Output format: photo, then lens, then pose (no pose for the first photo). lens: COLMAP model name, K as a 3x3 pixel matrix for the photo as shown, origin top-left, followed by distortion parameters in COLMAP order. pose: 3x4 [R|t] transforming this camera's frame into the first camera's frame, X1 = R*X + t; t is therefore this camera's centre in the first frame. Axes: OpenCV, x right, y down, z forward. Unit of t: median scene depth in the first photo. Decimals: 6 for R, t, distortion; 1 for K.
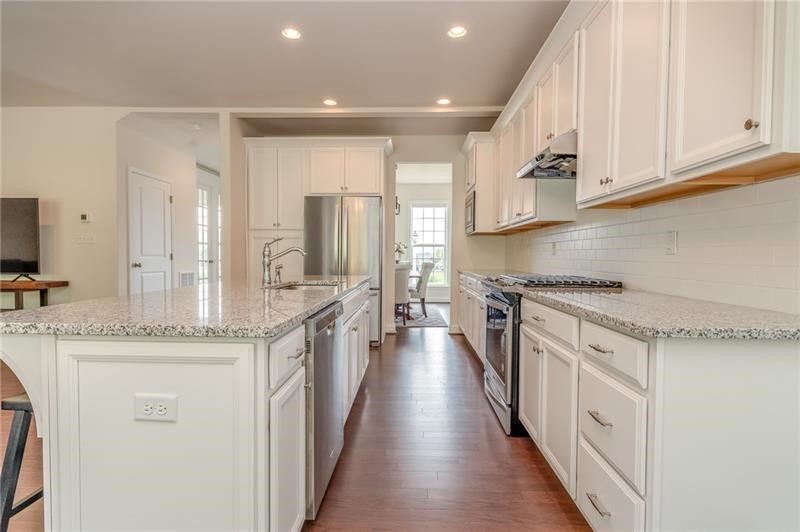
lens RADIAL K [[414.5, 0, 400.0], [0, 414.5, 266.0], [0, 0, 1]] dist [0.005640, -0.001220]
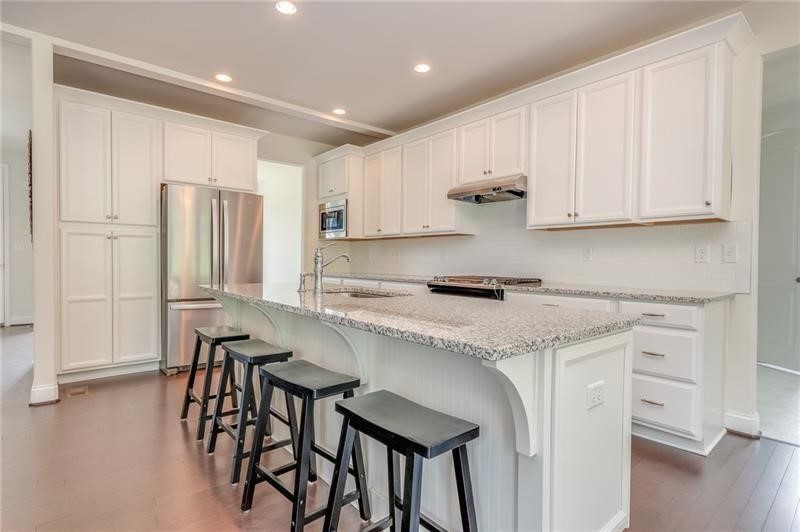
lens RADIAL K [[414.5, 0, 400.0], [0, 414.5, 266.0], [0, 0, 1]] dist [0.005640, -0.001220]
pose [[0.722896, -0.010477, 0.690878, -0.810748], [0.013528, 0.999908, 0.001008, -0.014718], [-0.690825, 0.008618, 0.722971, 0.237074]]
